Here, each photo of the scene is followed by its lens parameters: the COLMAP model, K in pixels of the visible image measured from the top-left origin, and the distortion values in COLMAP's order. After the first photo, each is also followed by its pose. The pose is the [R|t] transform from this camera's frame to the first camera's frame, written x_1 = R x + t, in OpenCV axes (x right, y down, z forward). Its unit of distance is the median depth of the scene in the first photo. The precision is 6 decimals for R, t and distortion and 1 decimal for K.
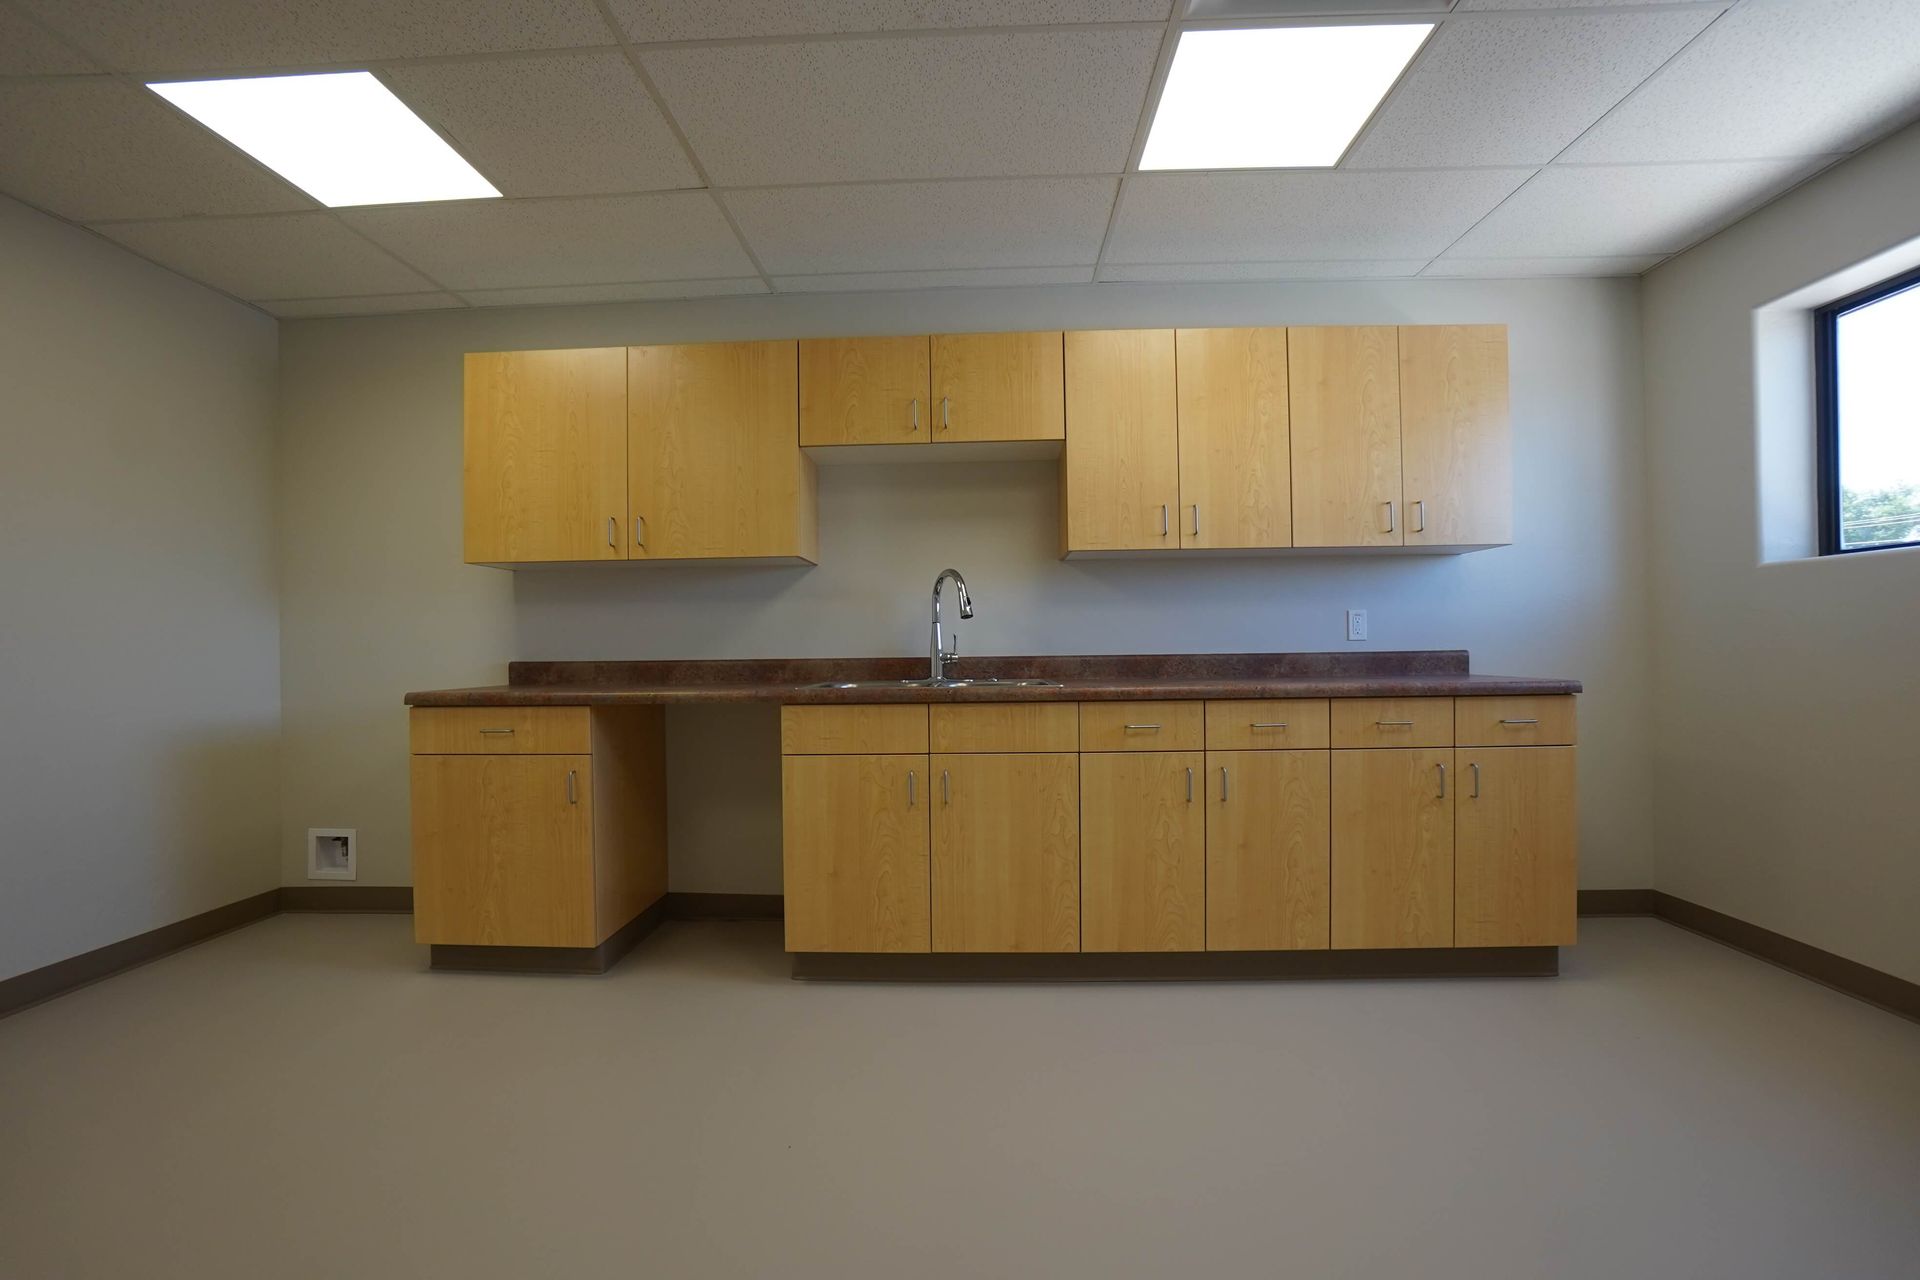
lens RADIAL K [[849.9, 0, 951.3], [0, 849.9, 641.7], [0, 0, 1]] dist [-0.068759, 0.026632]
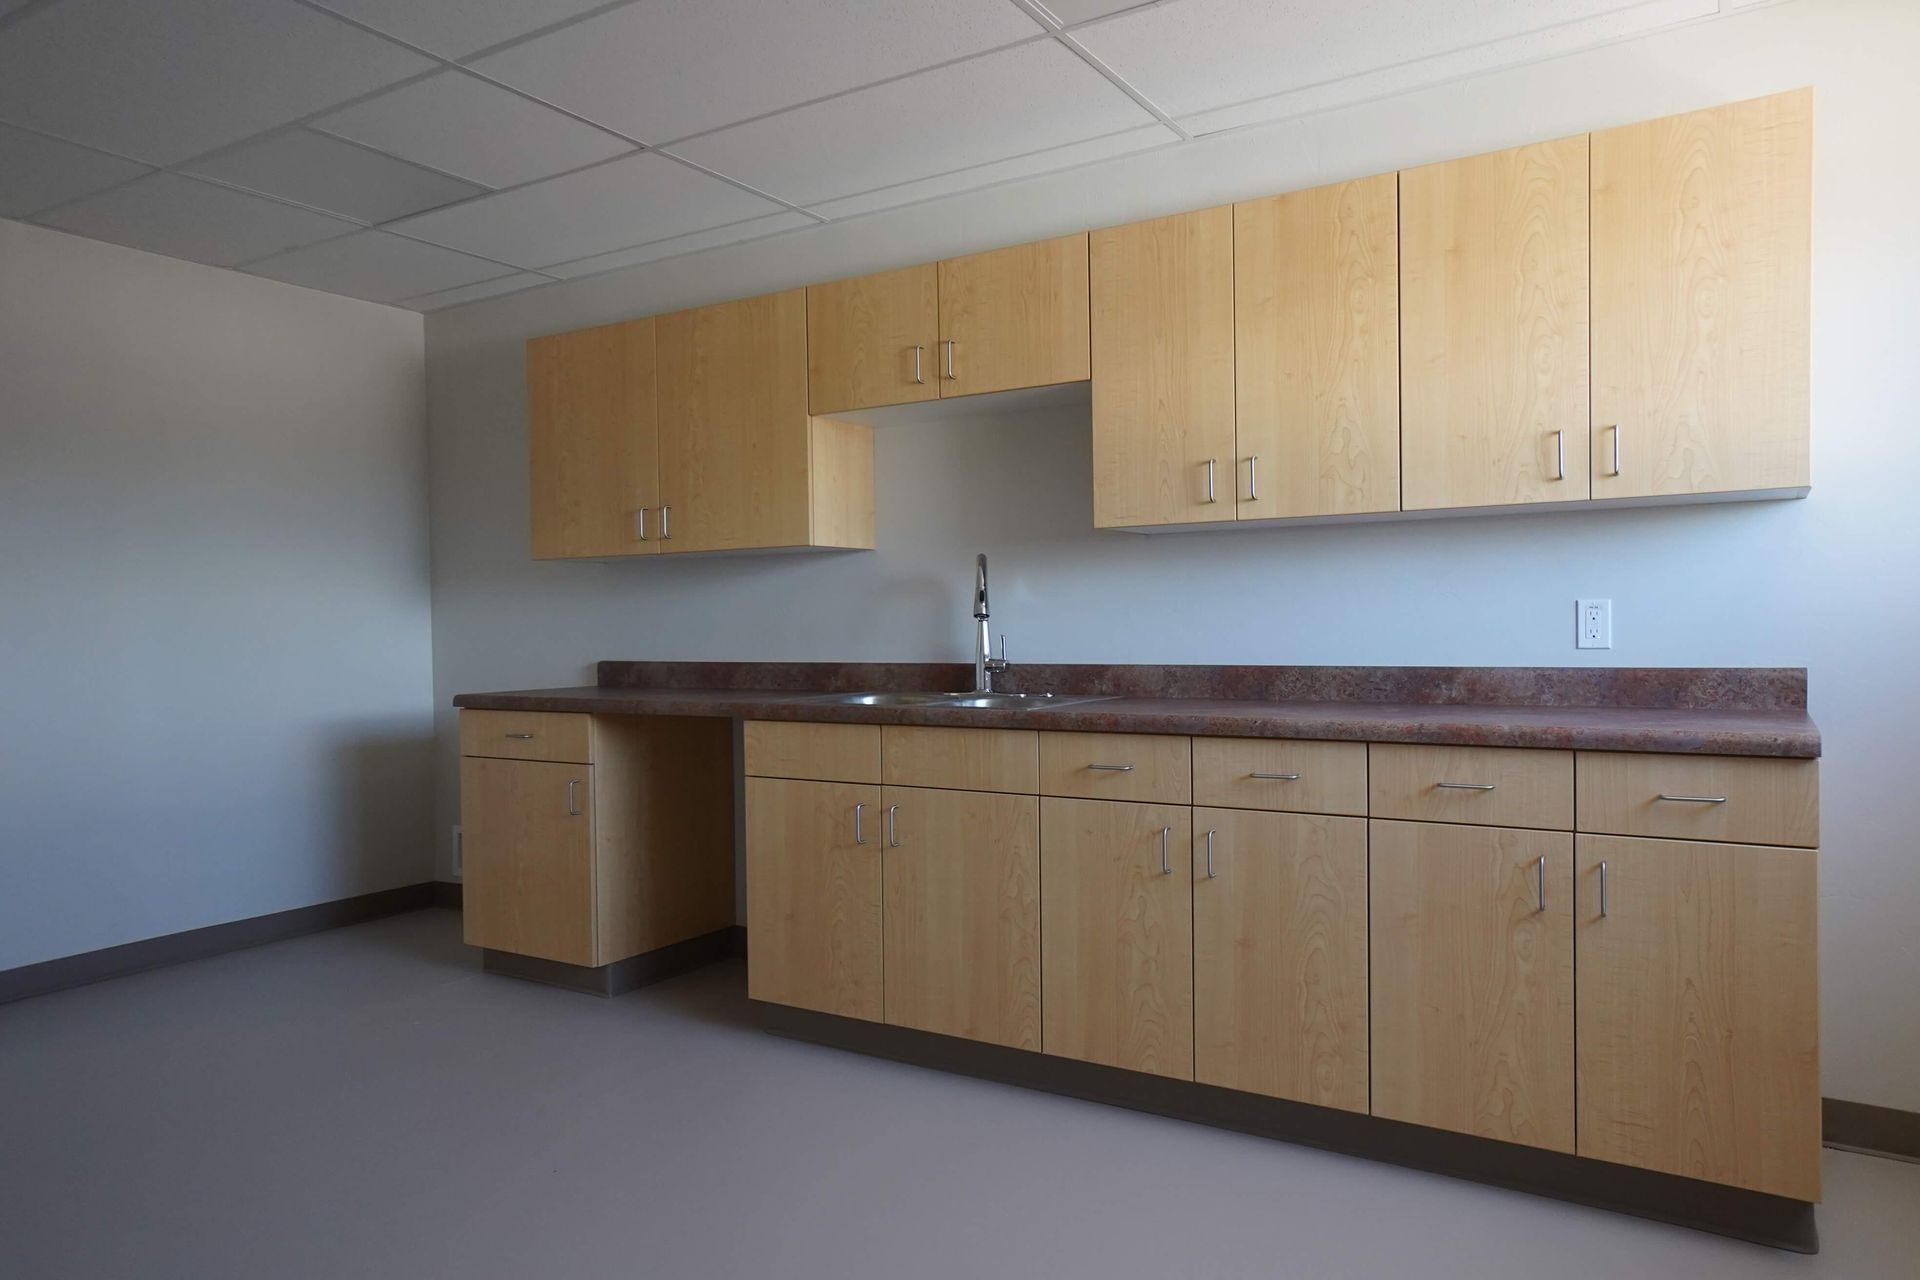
lens RADIAL K [[1273.7, 0, 960.0], [0, 1273.7, 640.0], [0, 0, 1]] dist [0.005680, 0.003942]
pose [[0.870332, 0.007626, -0.492406, 0.642049], [0.005875, 0.999648, 0.025865, -0.041453], [0.492430, -0.025404, 0.869981, -0.048438]]
